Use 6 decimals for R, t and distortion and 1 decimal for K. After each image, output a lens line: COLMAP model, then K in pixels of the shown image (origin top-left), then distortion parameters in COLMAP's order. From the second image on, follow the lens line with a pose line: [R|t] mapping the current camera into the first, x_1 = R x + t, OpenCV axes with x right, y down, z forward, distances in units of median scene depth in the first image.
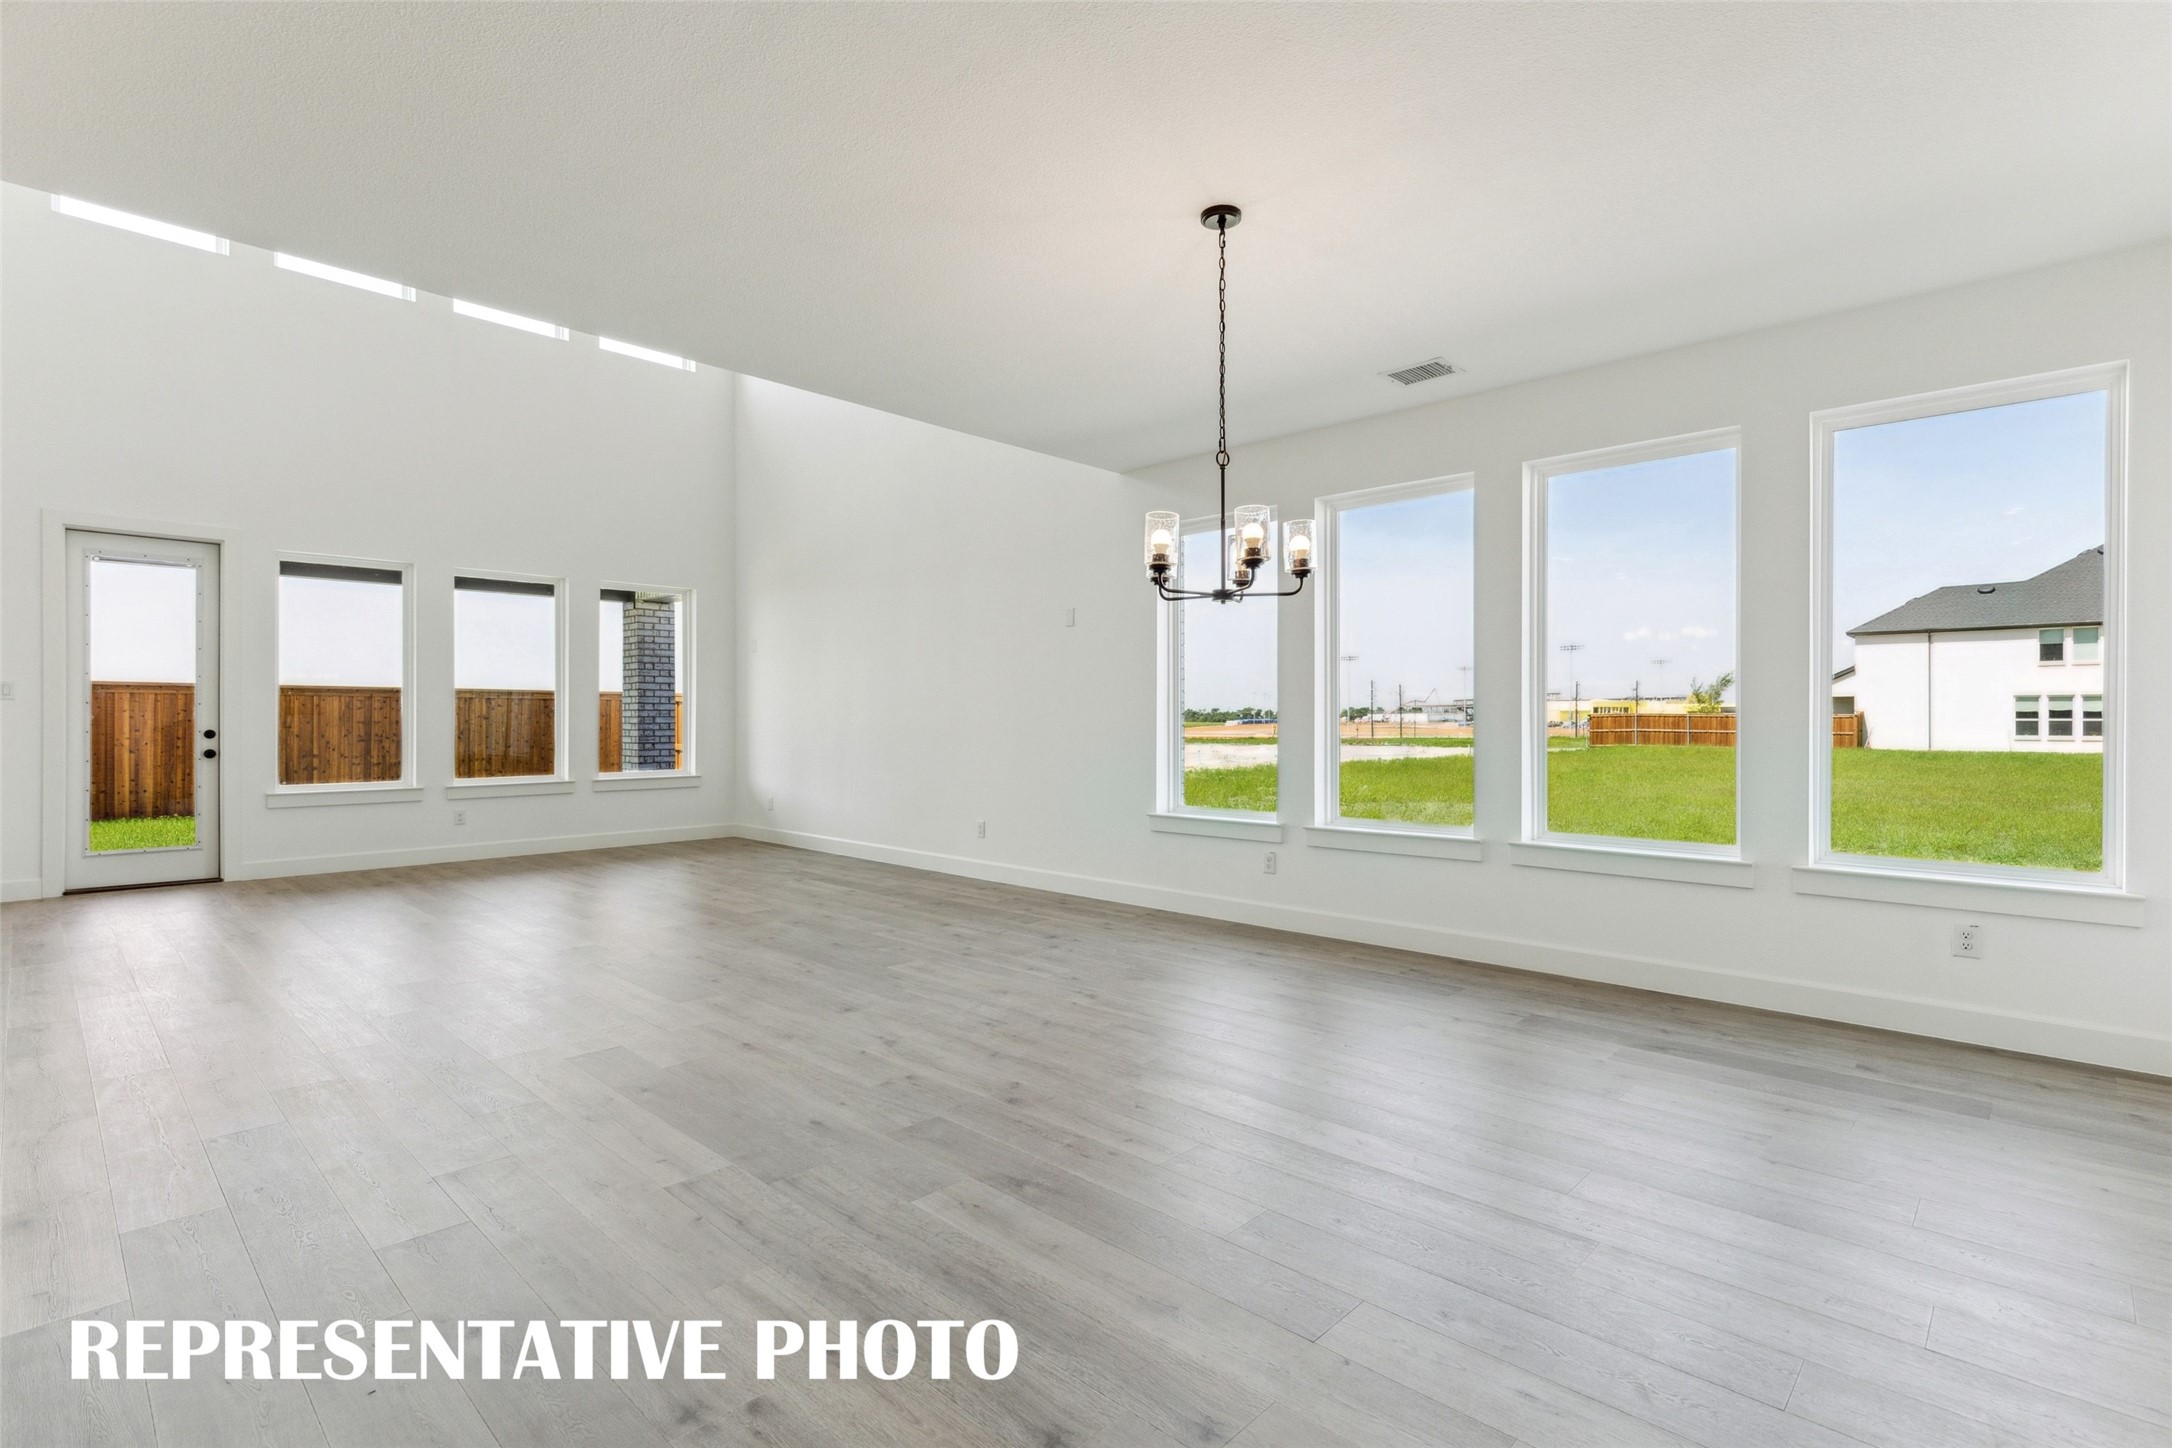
lens RADIAL K [[1041.0, 0, 1086.0], [0, 1041.0, 724.0], [0, 0, 1]] dist [-0.000586, -0.000080]
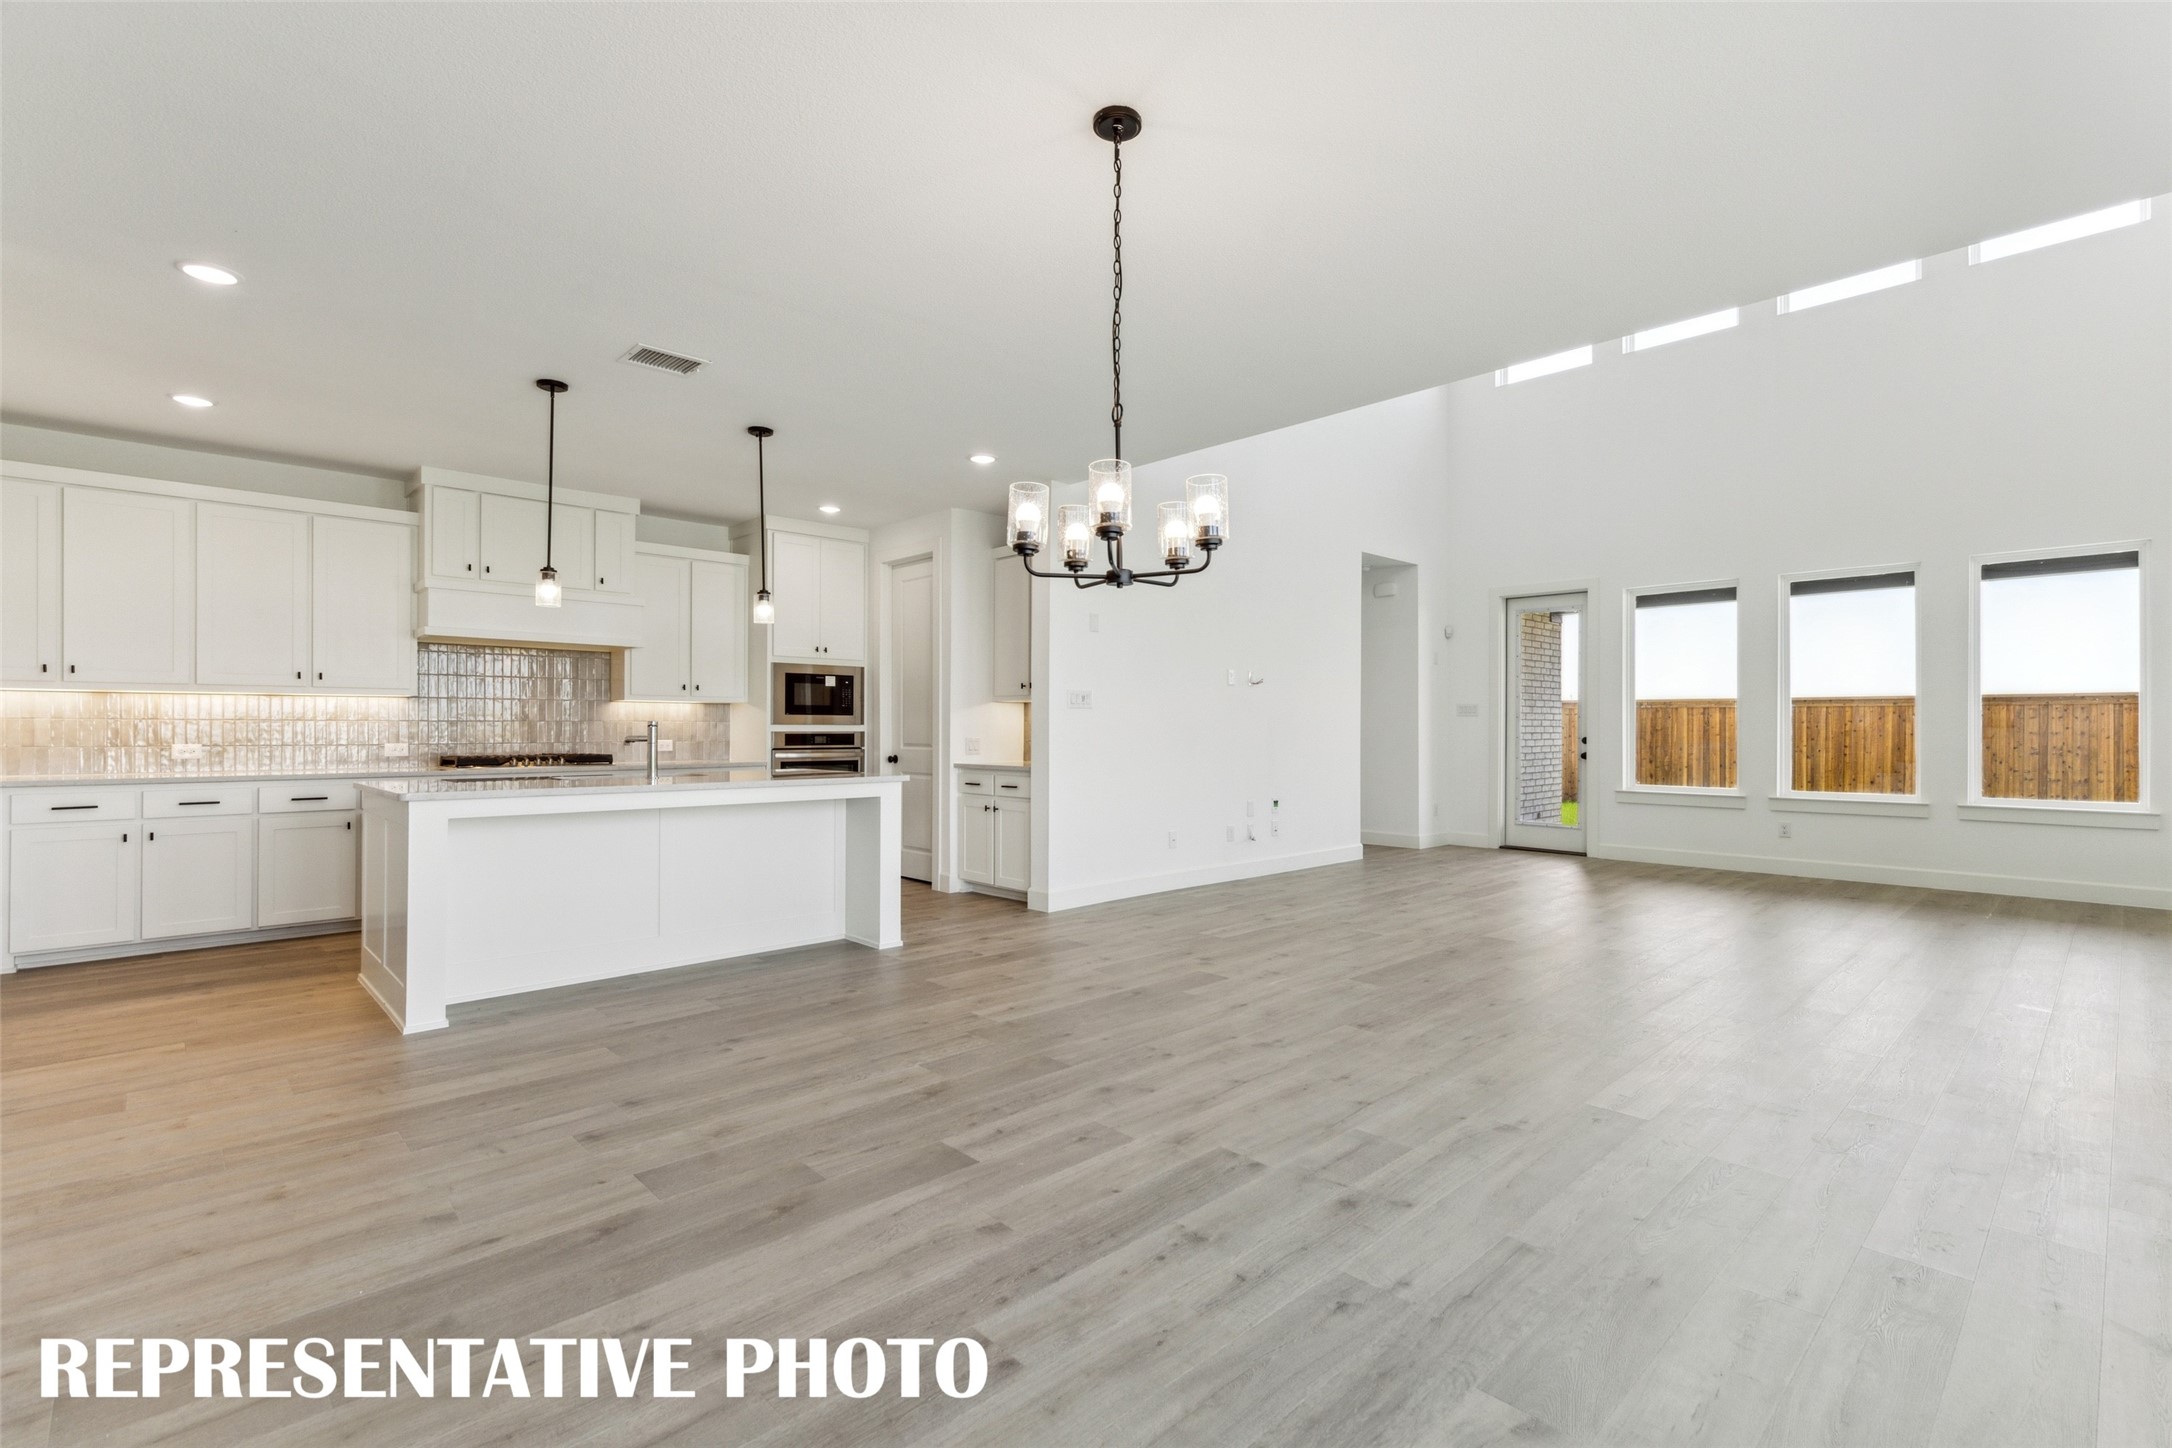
lens RADIAL K [[981.0, 0, 1086.0], [0, 981.0, 724.0], [0, 0, 1]] dist [0.012596, -0.000095]
pose [[-0.067519, -0.004578, -0.997707, 0.378394], [-0.006470, 0.999970, -0.004150, -0.001361], [0.997697, 0.006175, -0.067547, 0.428156]]
